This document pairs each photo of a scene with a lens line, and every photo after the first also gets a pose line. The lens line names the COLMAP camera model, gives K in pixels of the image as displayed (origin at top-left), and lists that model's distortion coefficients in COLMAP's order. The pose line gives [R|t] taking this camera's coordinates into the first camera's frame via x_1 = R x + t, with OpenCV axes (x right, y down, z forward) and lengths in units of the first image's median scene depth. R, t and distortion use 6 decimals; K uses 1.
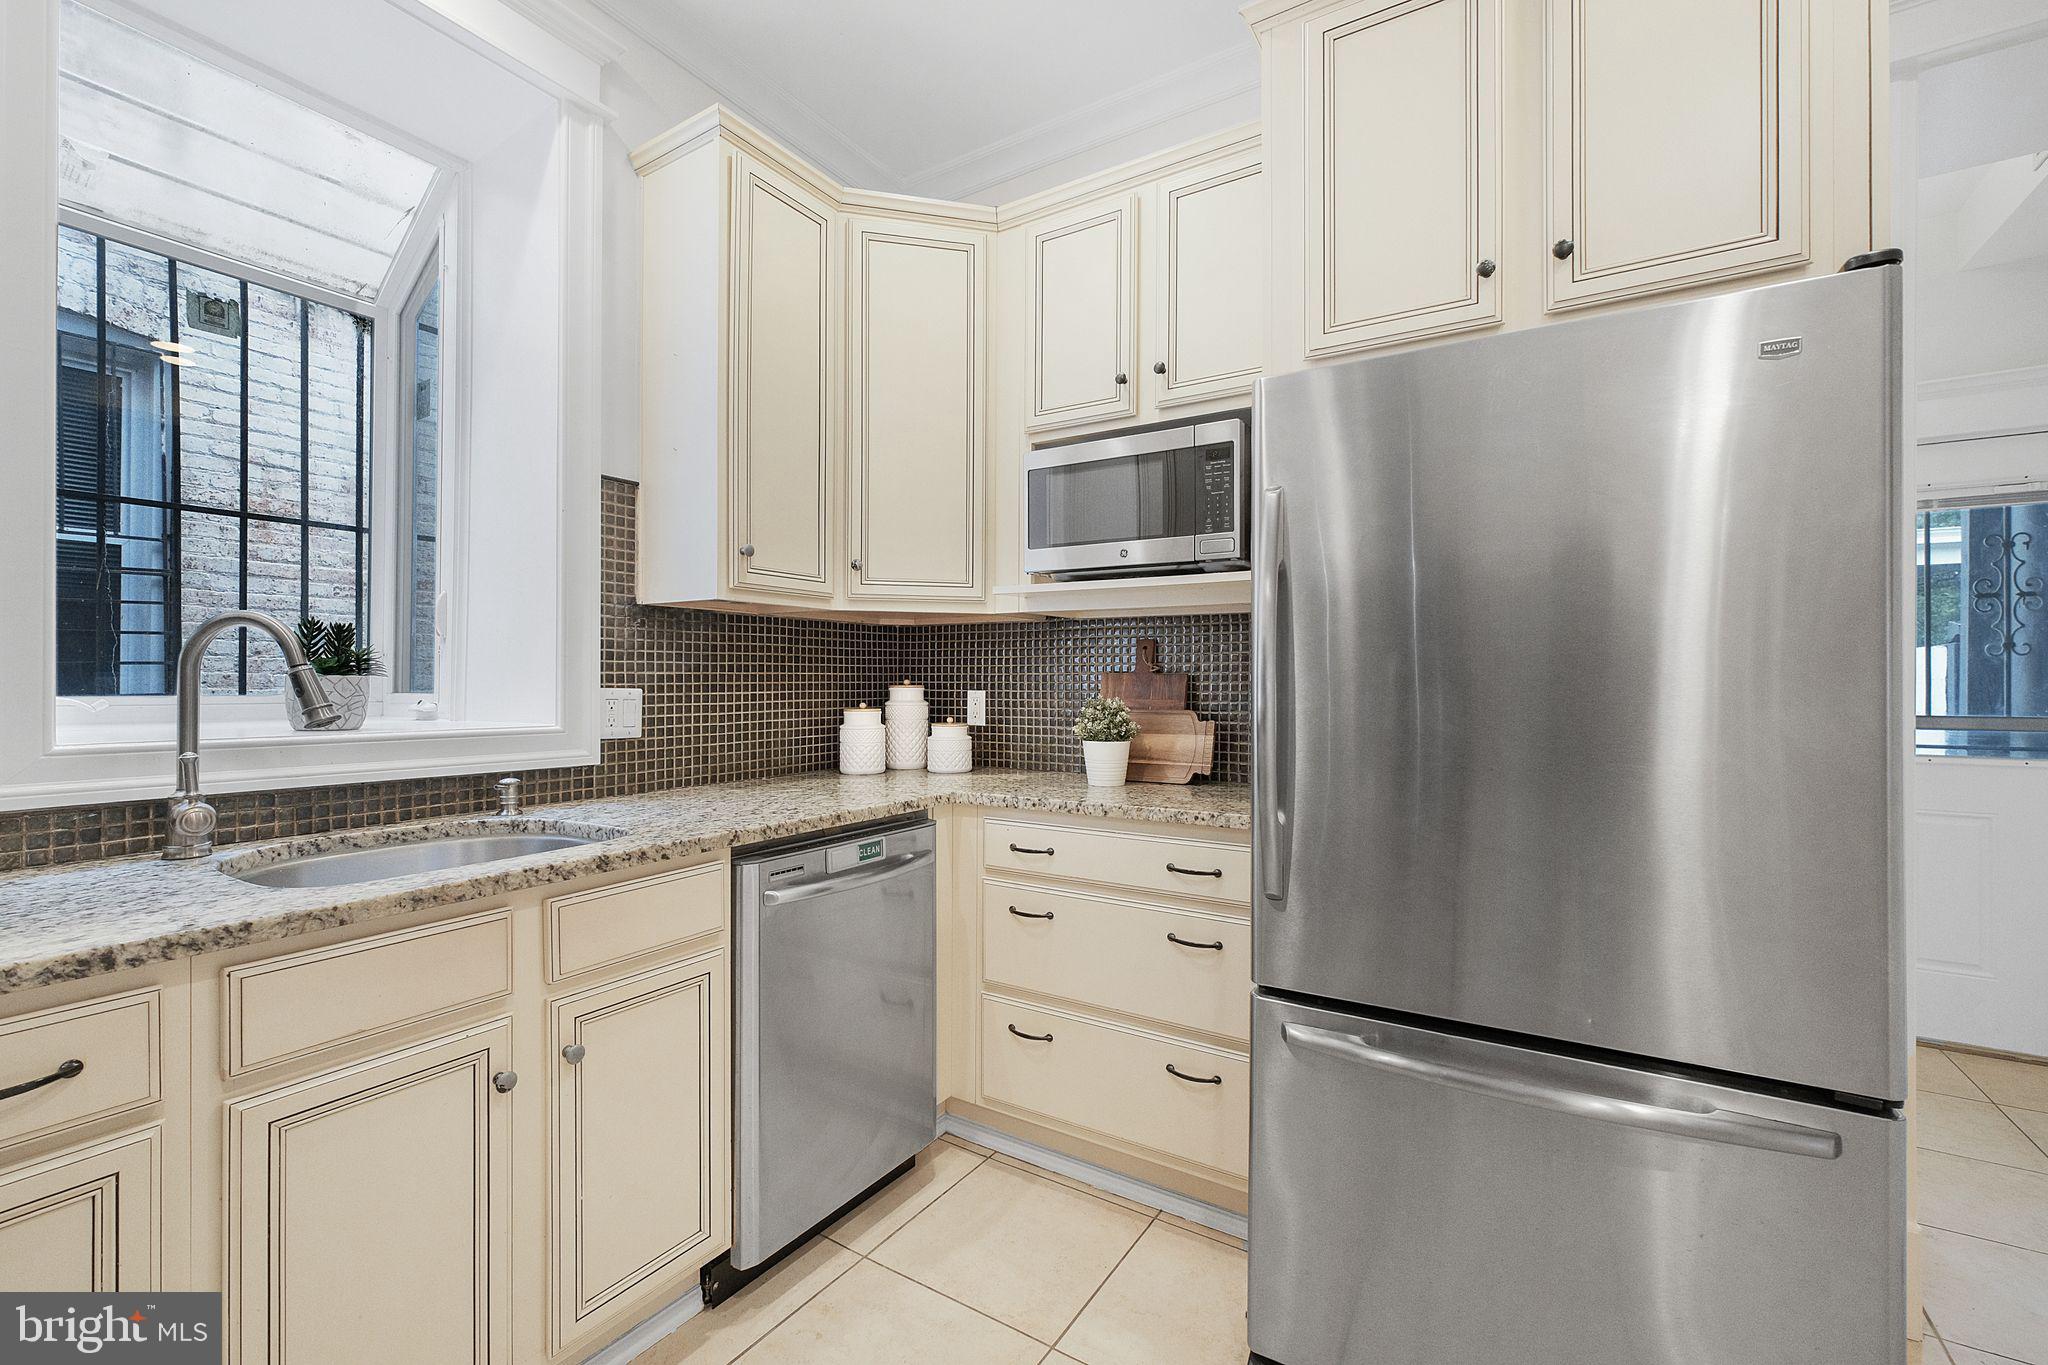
lens RADIAL K [[864.8, 0, 1023.4], [0, 864.8, 675.4], [0, 0, 1]] dist [-0.003878, -0.000521]
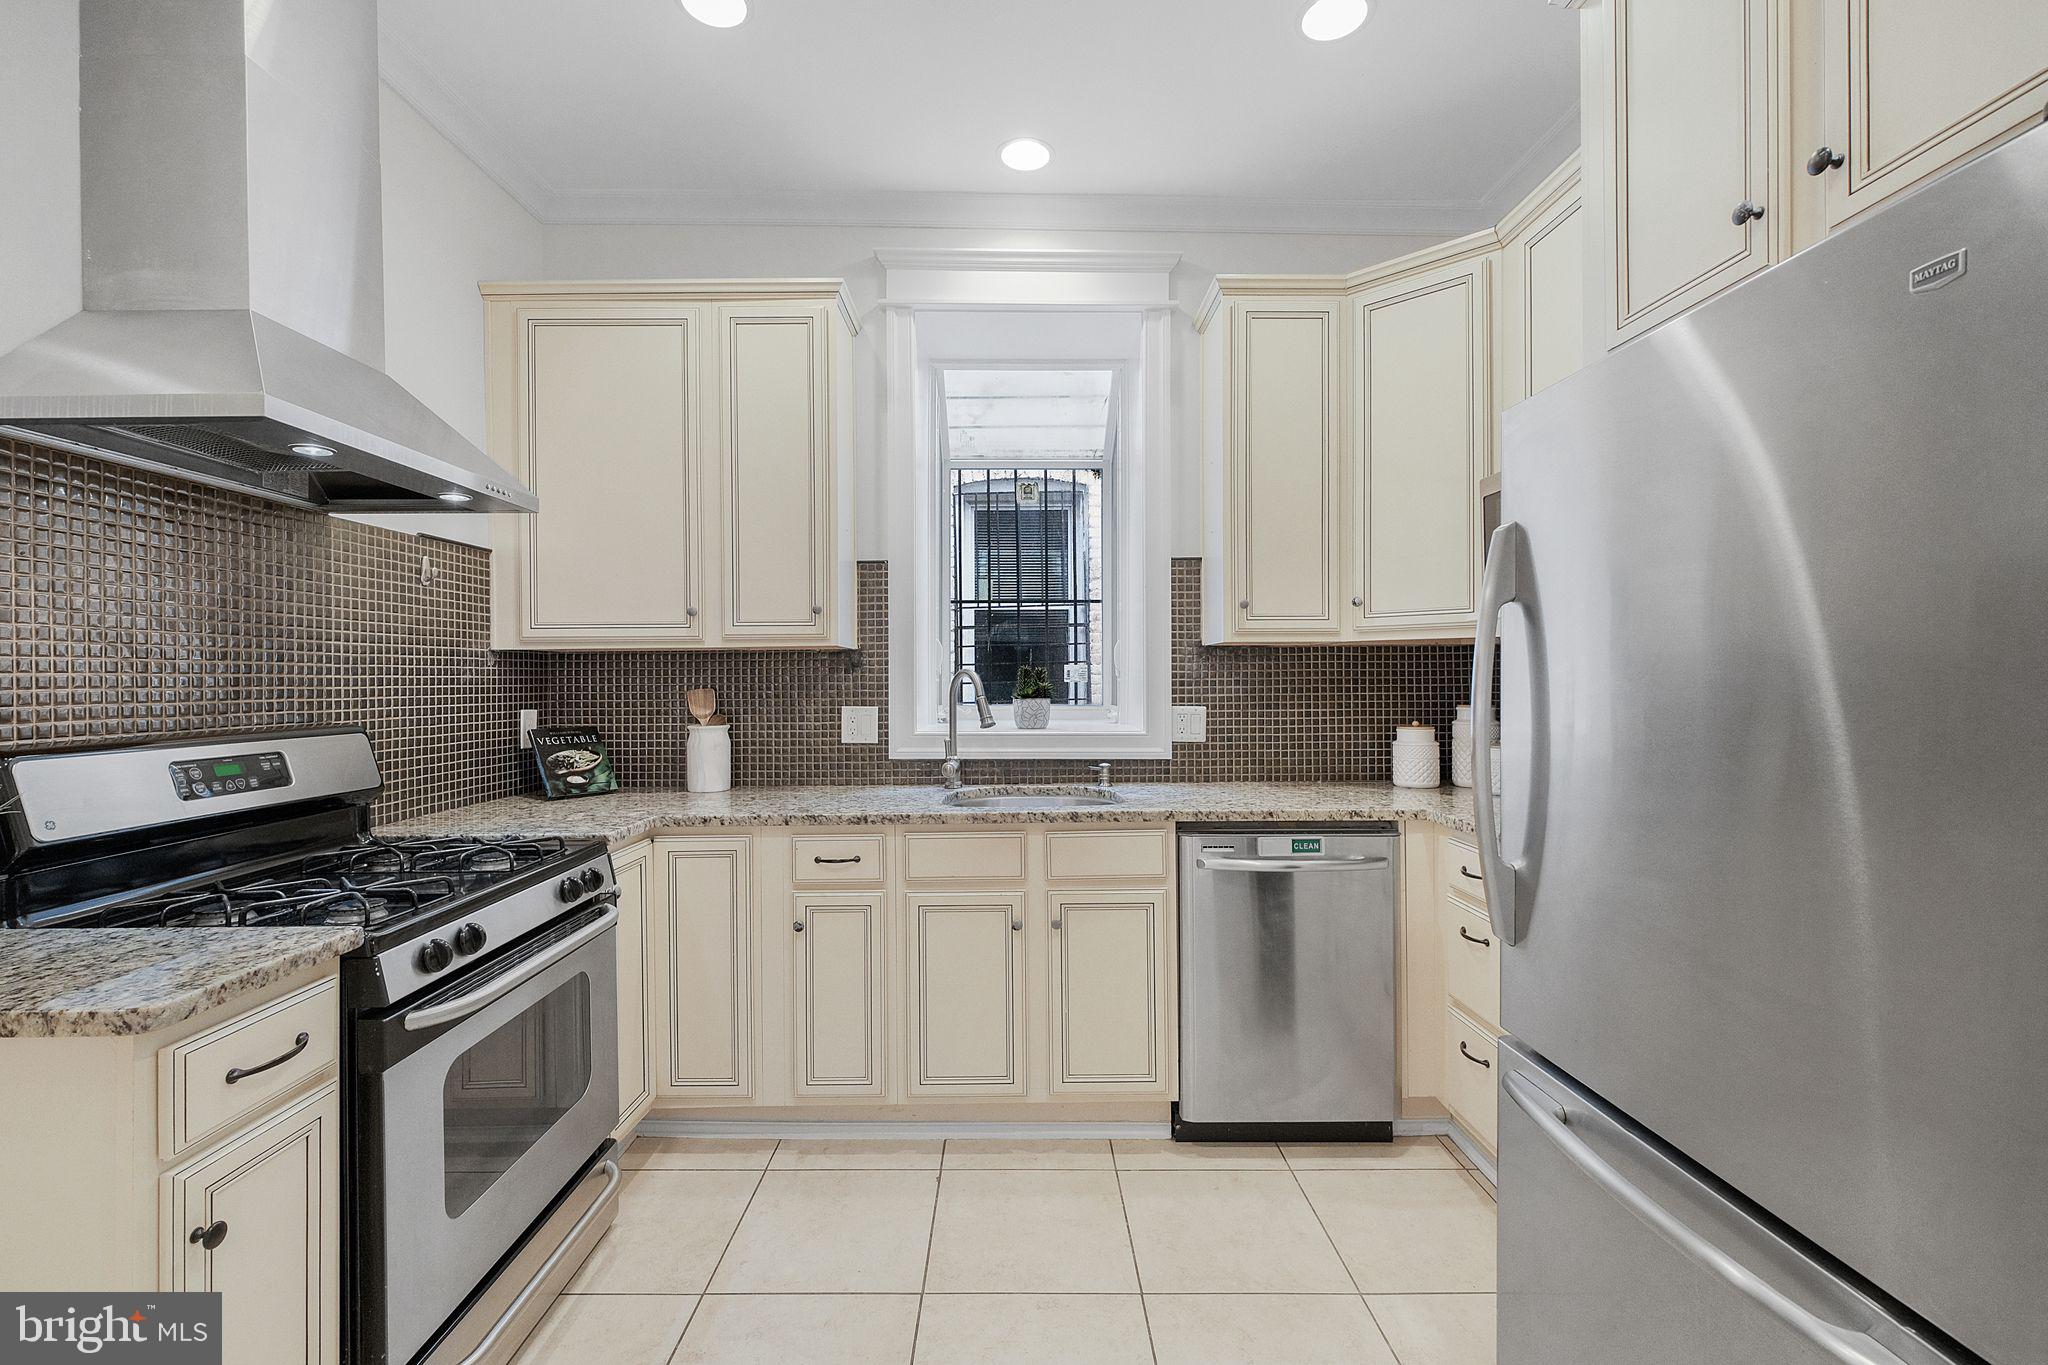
lens RADIAL K [[864.8, 0, 1019.0], [0, 864.8, 680.3], [0, 0, 1]] dist [-0.003878, -0.000521]
pose [[0.546373, -0.003752, -0.837533, 0.559616], [0.009712, 0.999951, 0.001855, -0.032704], [0.837485, -0.009148, 0.546383, -0.000896]]
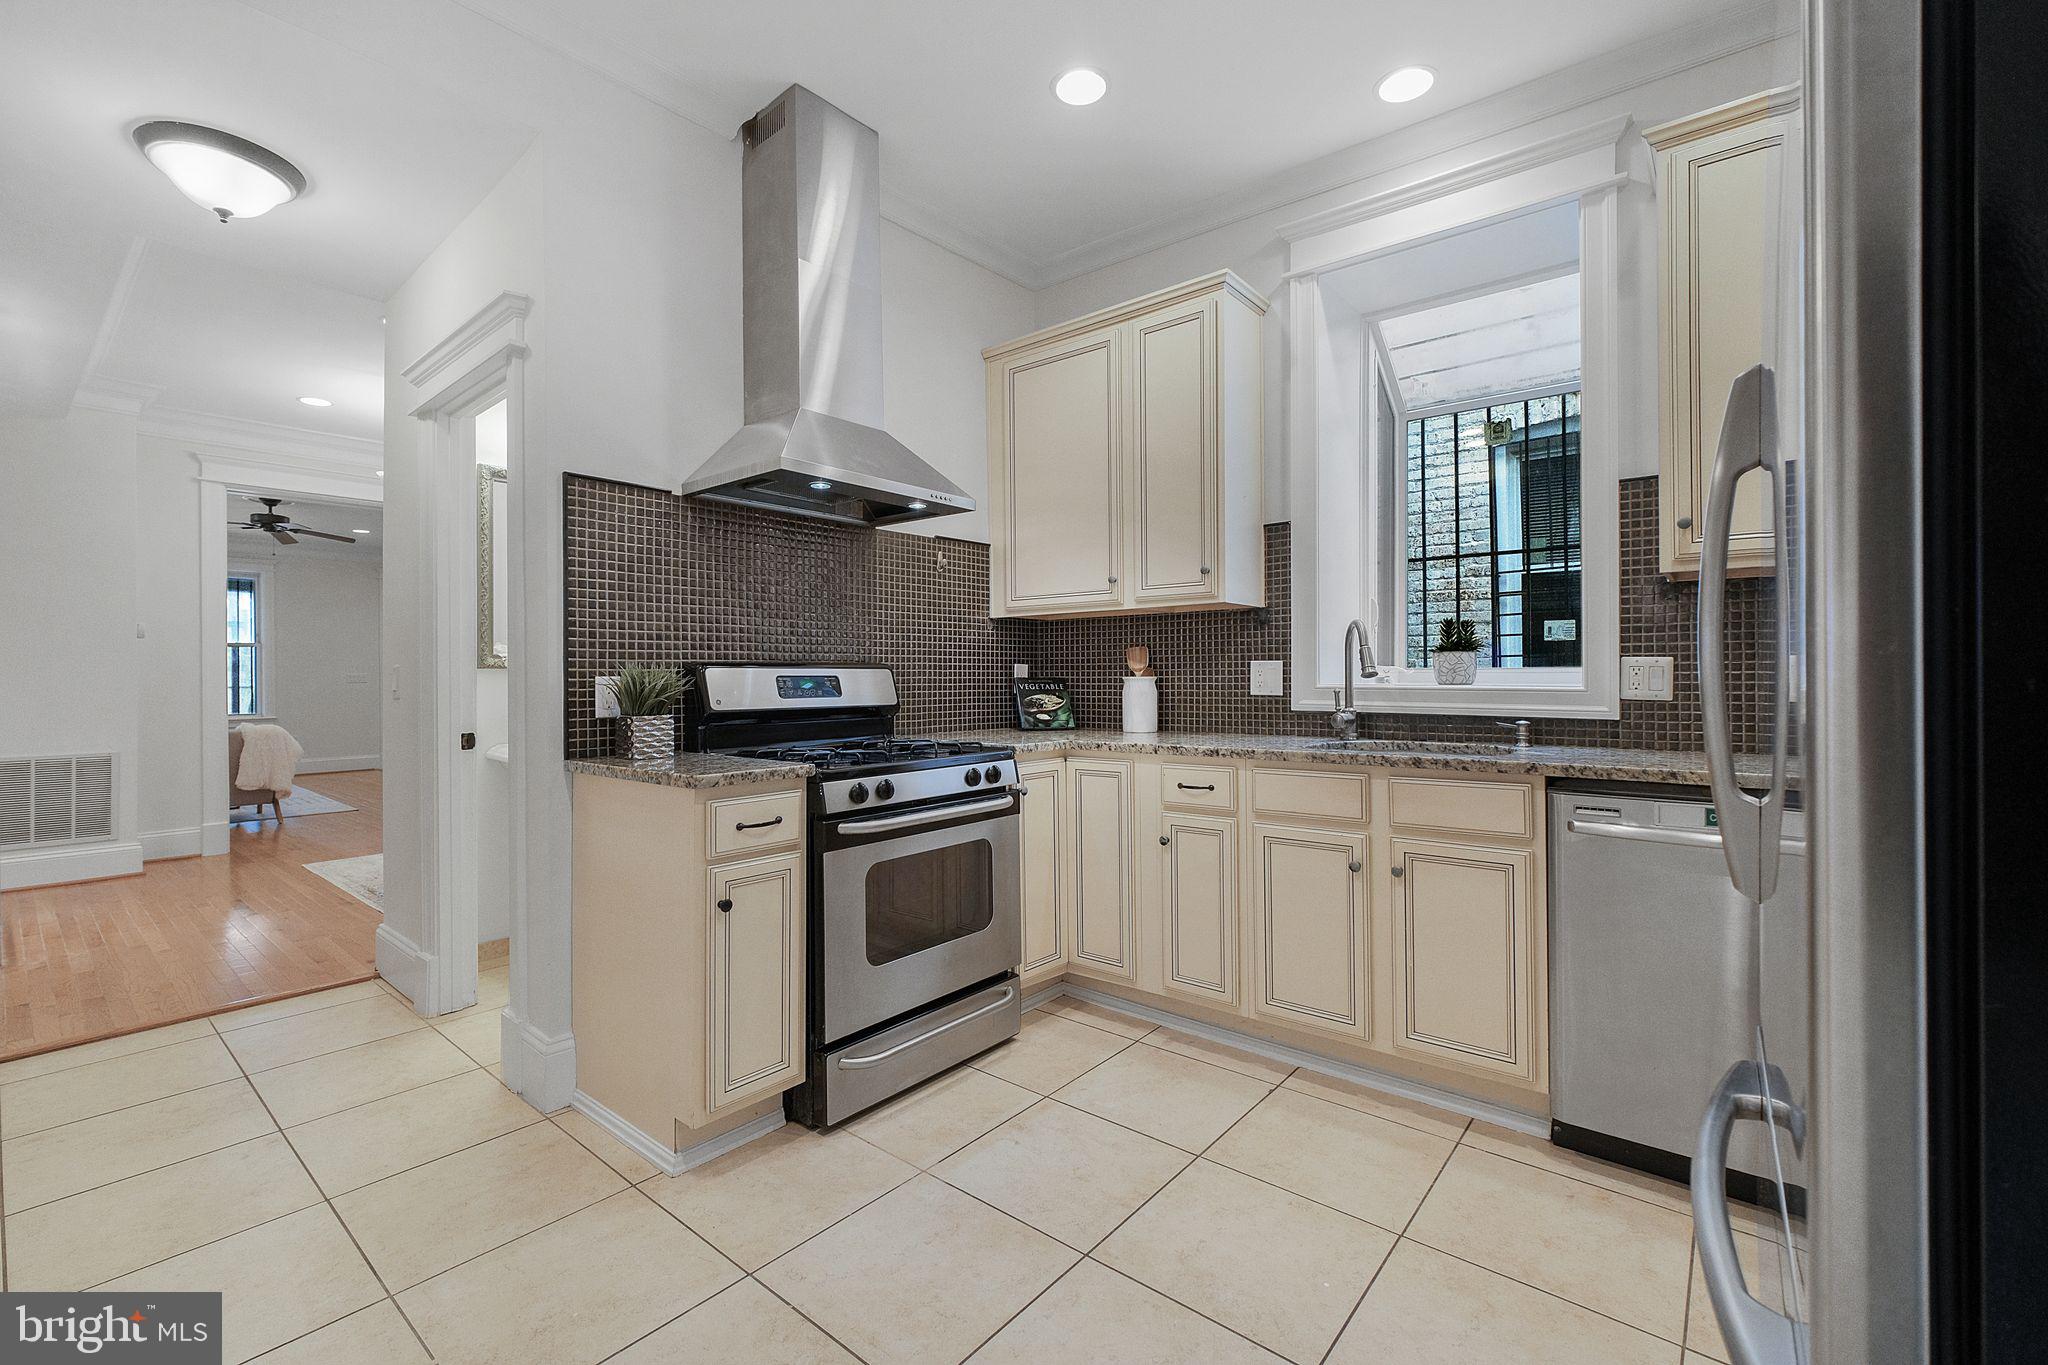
lens RADIAL K [[864.8, 0, 1021.4], [0, 864.8, 672.4], [0, 0, 1]] dist [-0.003878, -0.000521]
pose [[-0.117217, -0.006396, -0.993086, 0.778928], [0.007601, 0.999944, -0.007338, 0.037537], [0.993077, -0.008408, -0.117162, 0.300147]]
